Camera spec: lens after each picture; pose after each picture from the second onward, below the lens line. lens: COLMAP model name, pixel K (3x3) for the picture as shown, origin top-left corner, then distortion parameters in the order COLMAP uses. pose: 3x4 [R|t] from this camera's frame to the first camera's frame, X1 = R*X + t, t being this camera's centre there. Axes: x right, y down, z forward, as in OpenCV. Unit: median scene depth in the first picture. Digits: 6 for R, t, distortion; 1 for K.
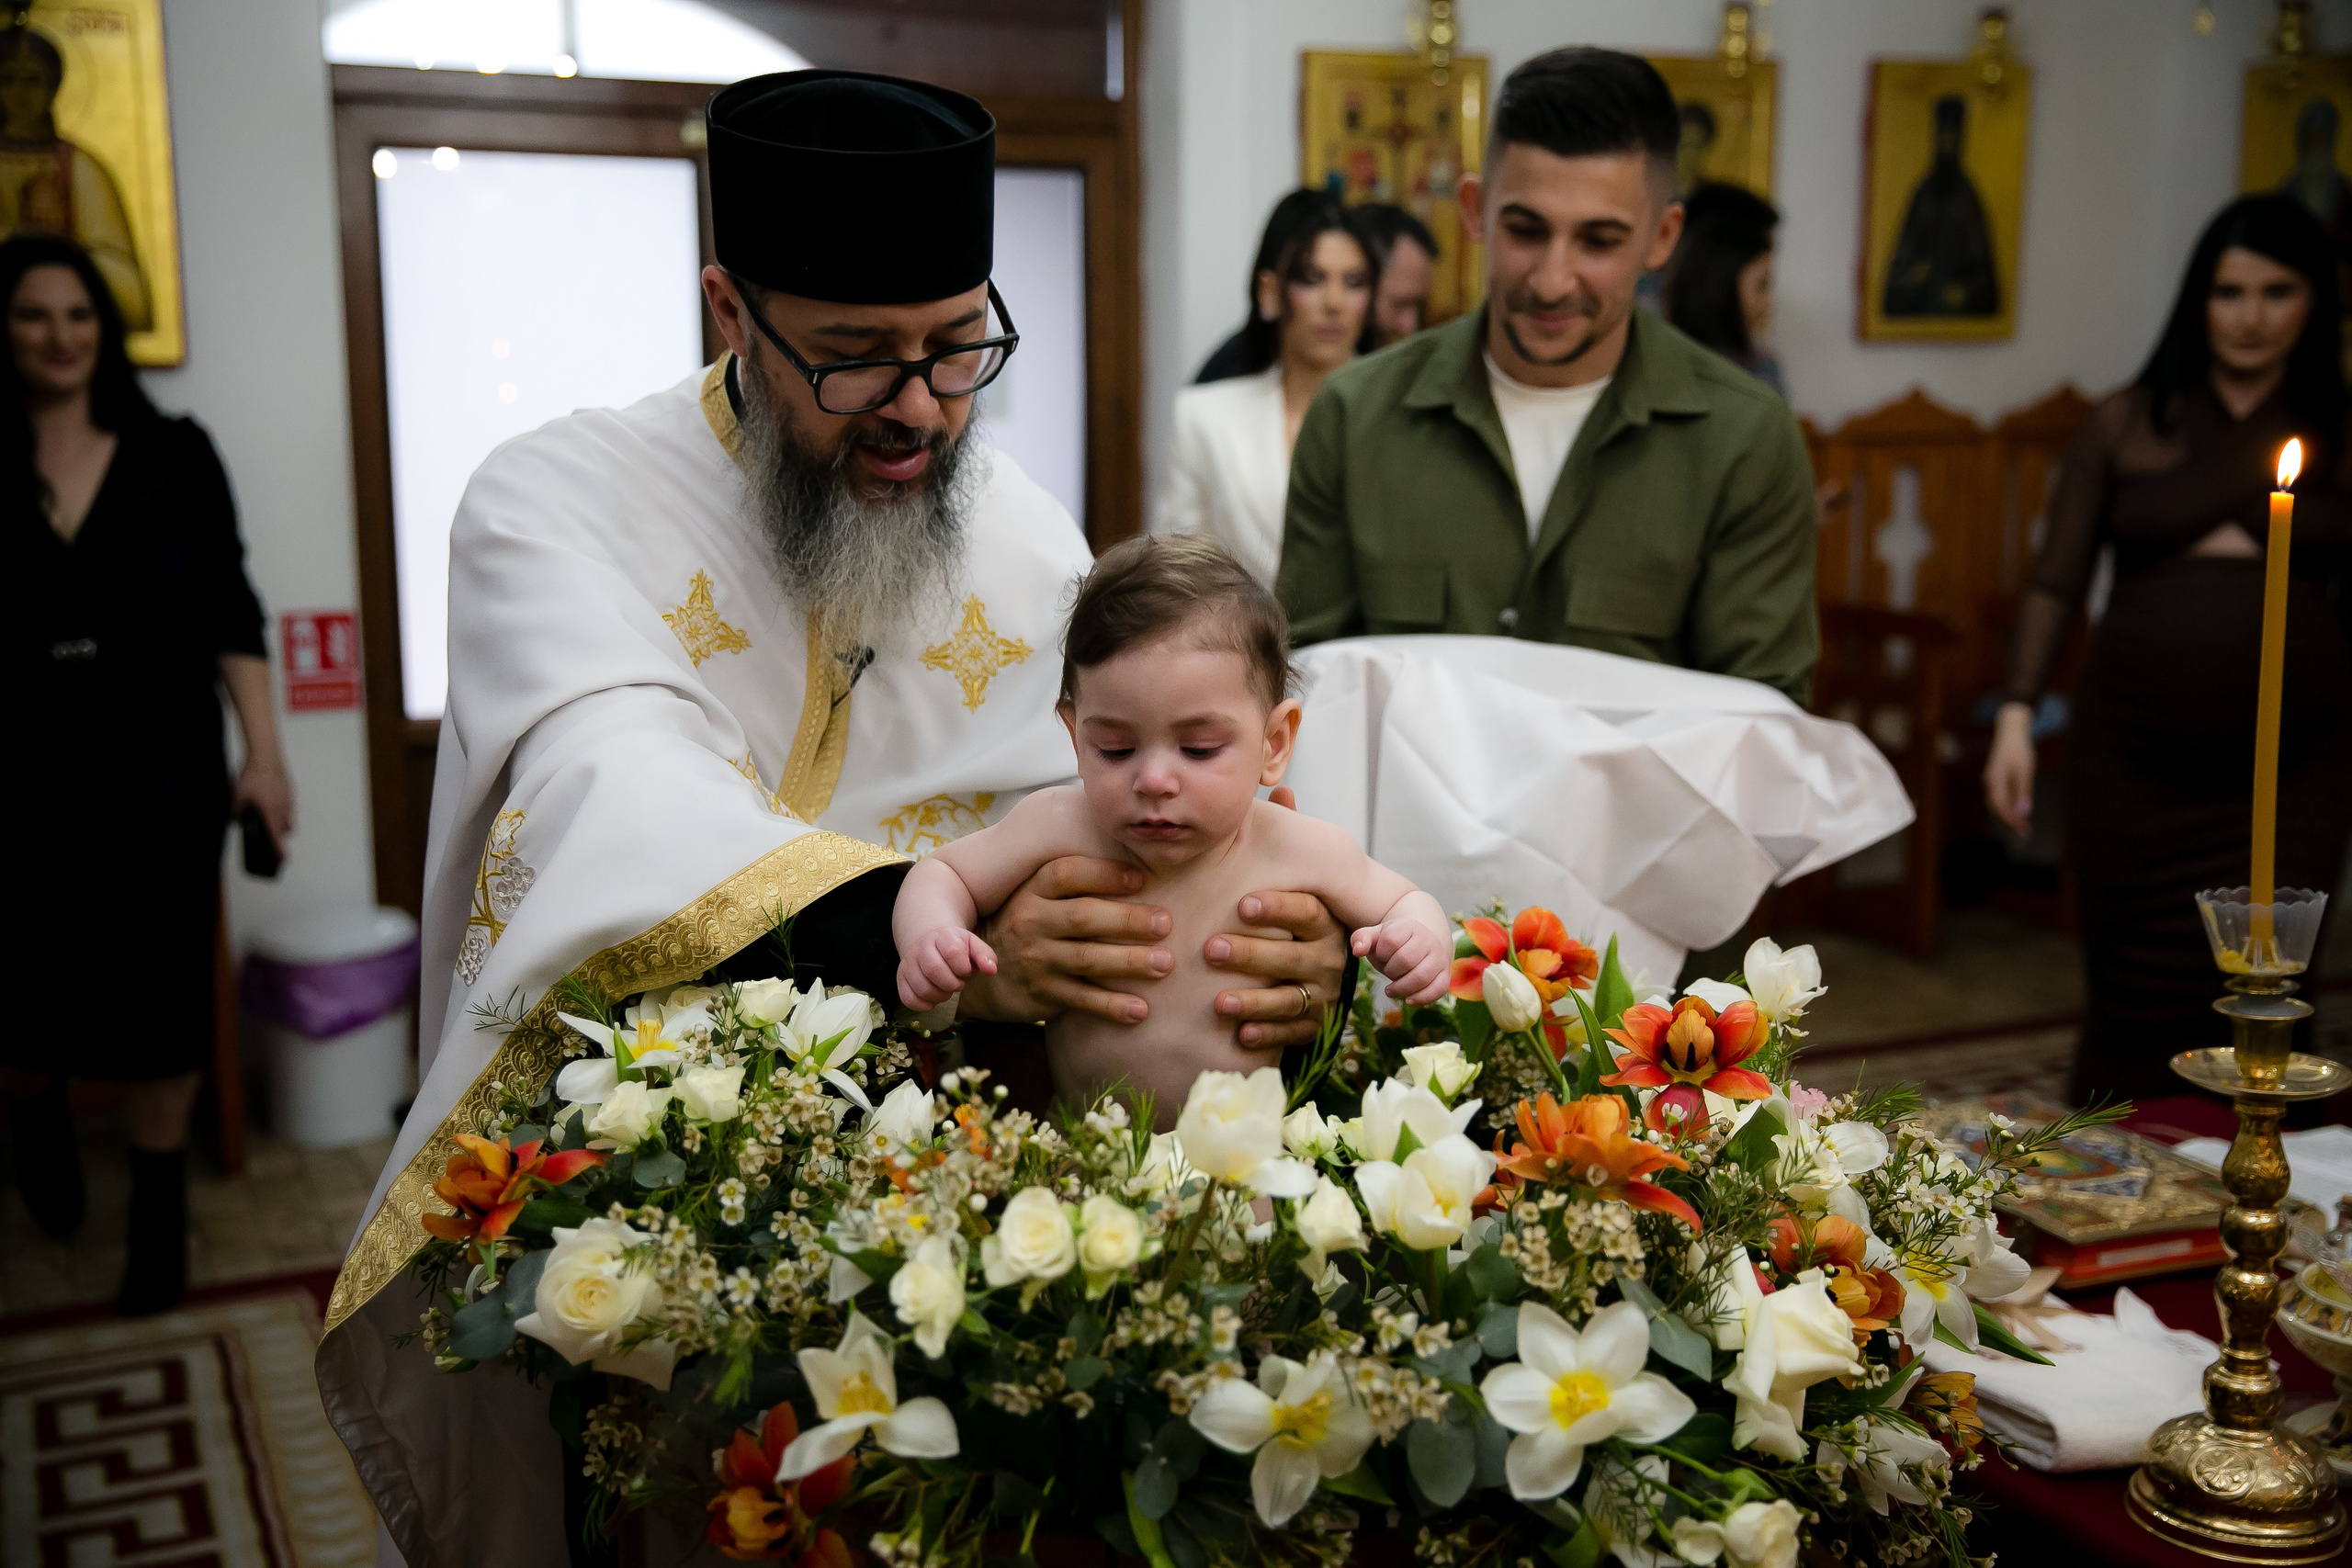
lens RADIAL K [[2671.6, 0, 1176.0], [0, 2671.6, 784.0], [0, 0, 1]] dist [-0.002507, -0.001264]
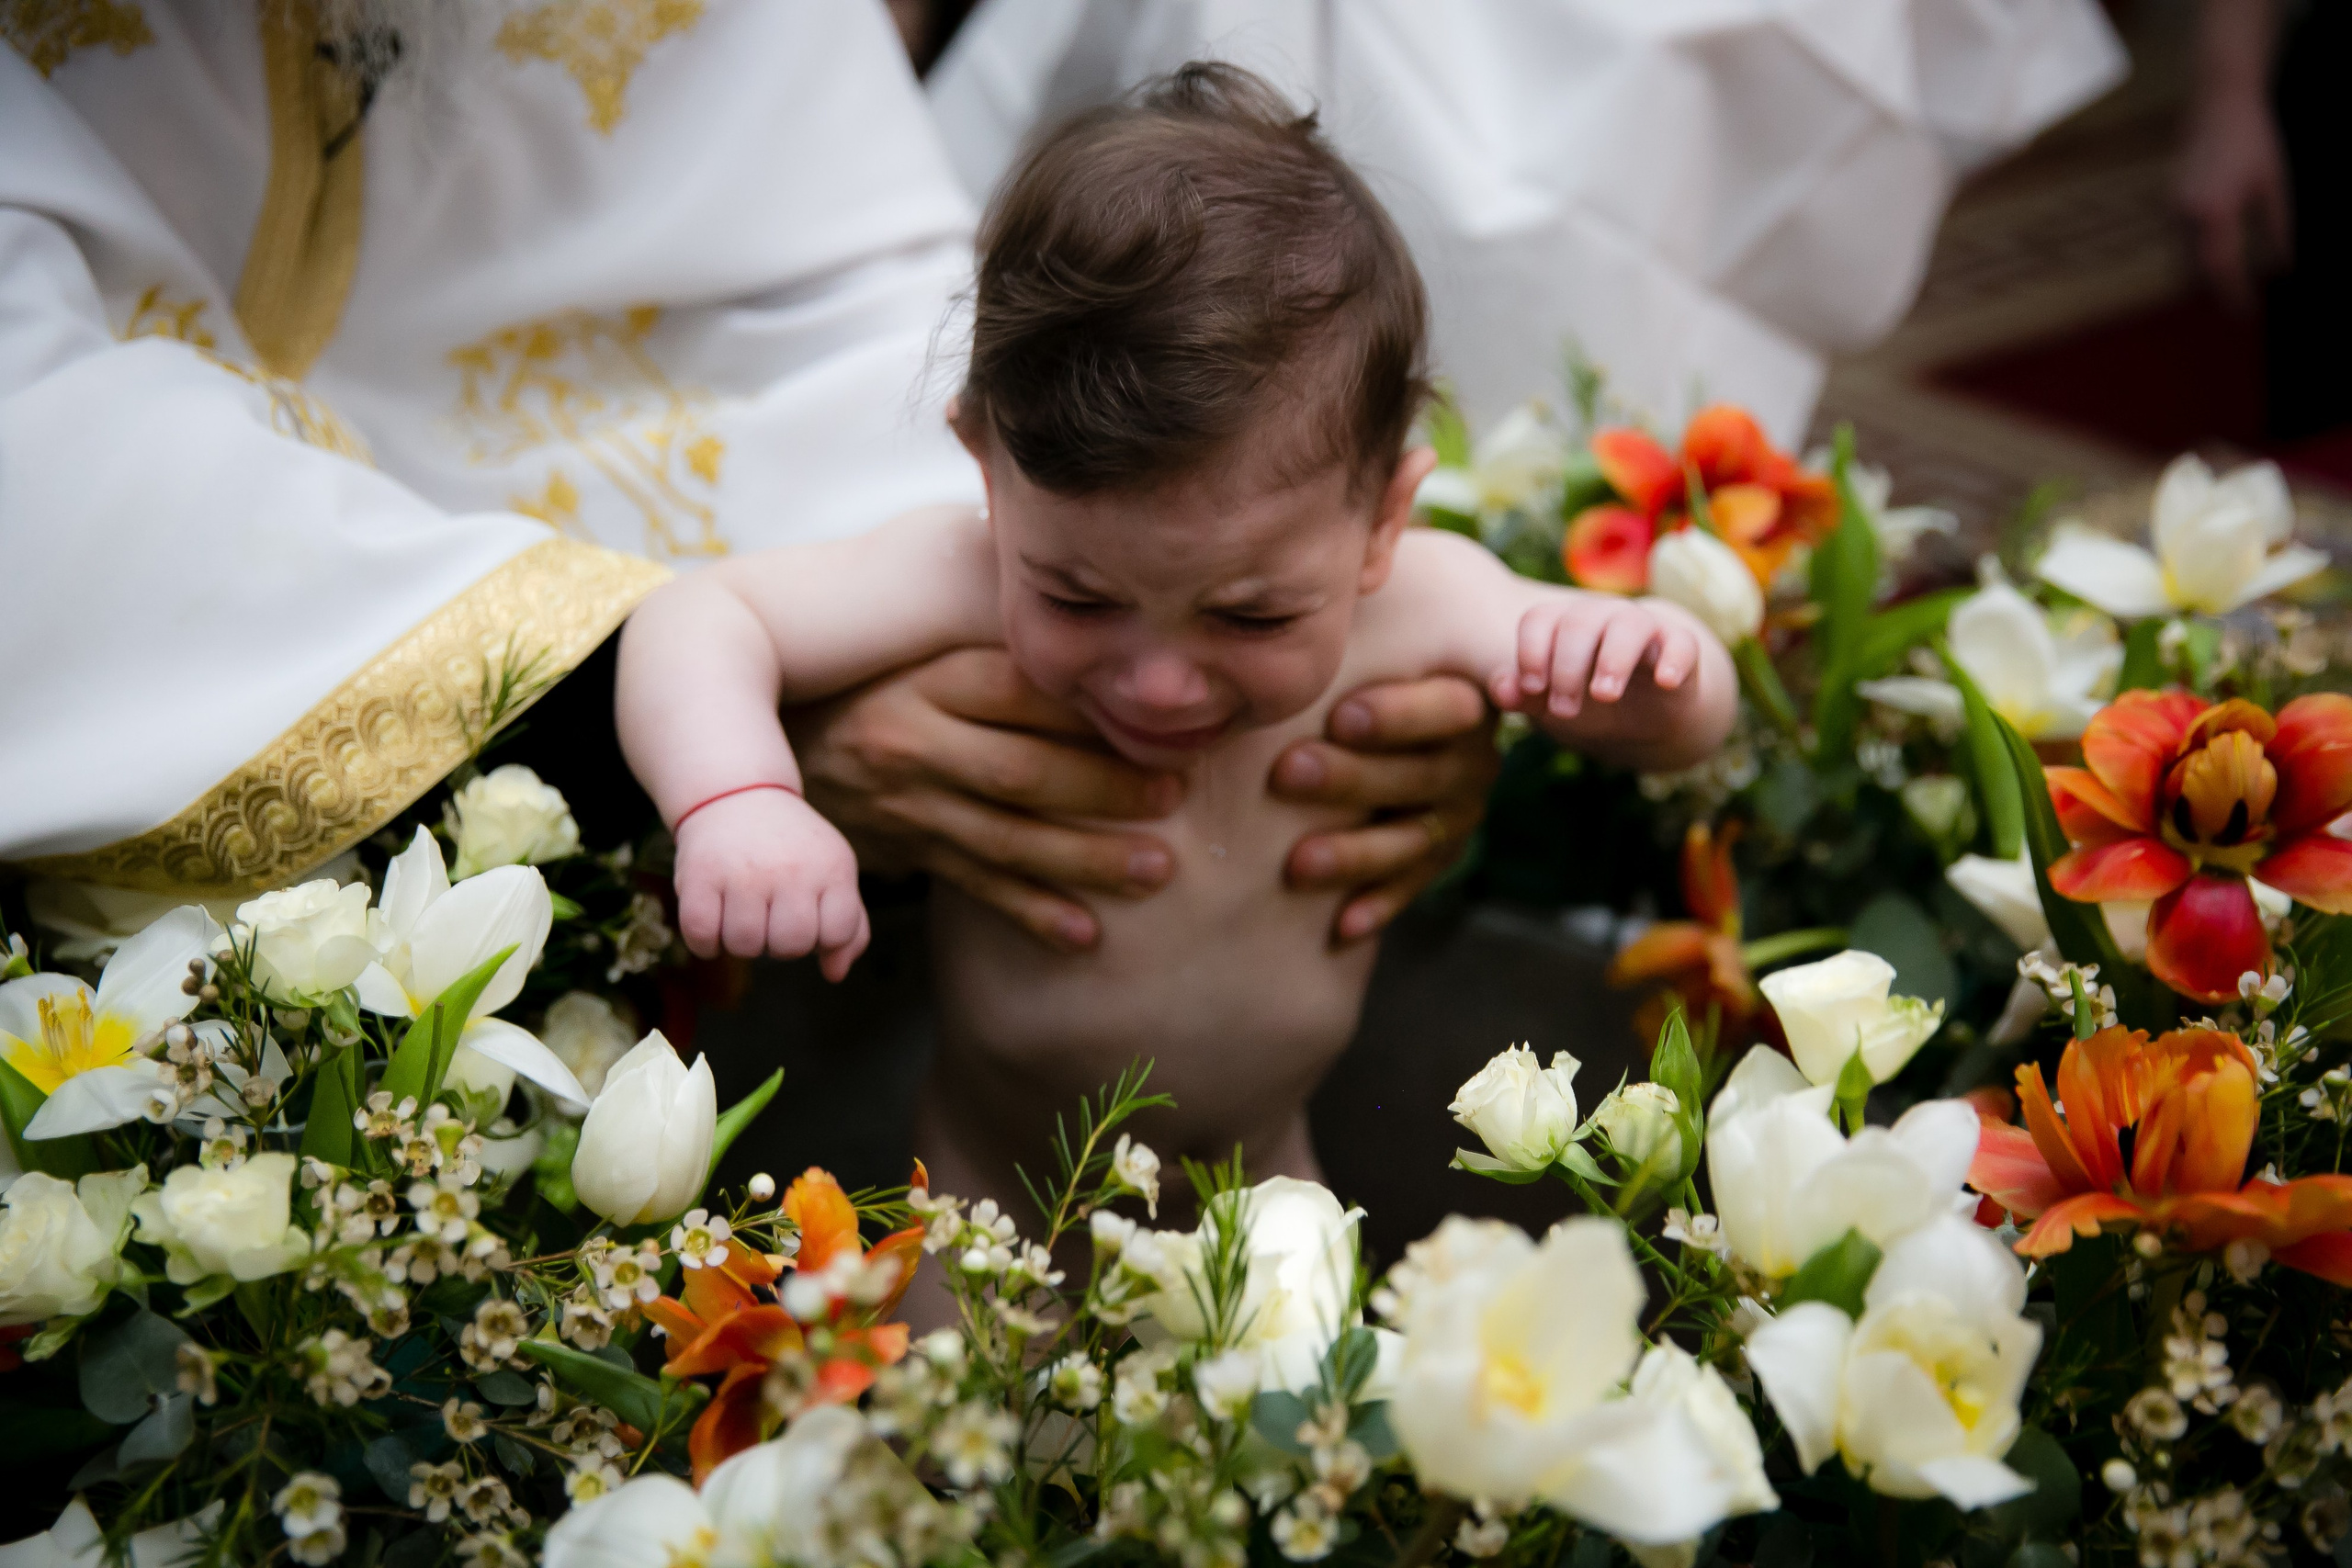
lens RADIAL K [[2954.1, 0, 1213.7], [0, 2954.1, 779.9], [0, 0, 1]] dist [0.021555, 0.062386]
pose [[0.984460, -0.135396, 0.111831, -0.053240], [0.096281, 0.948729, 0.301071, -0.087651], [-0.146861, -0.285625, 0.947022, 0.506955]]
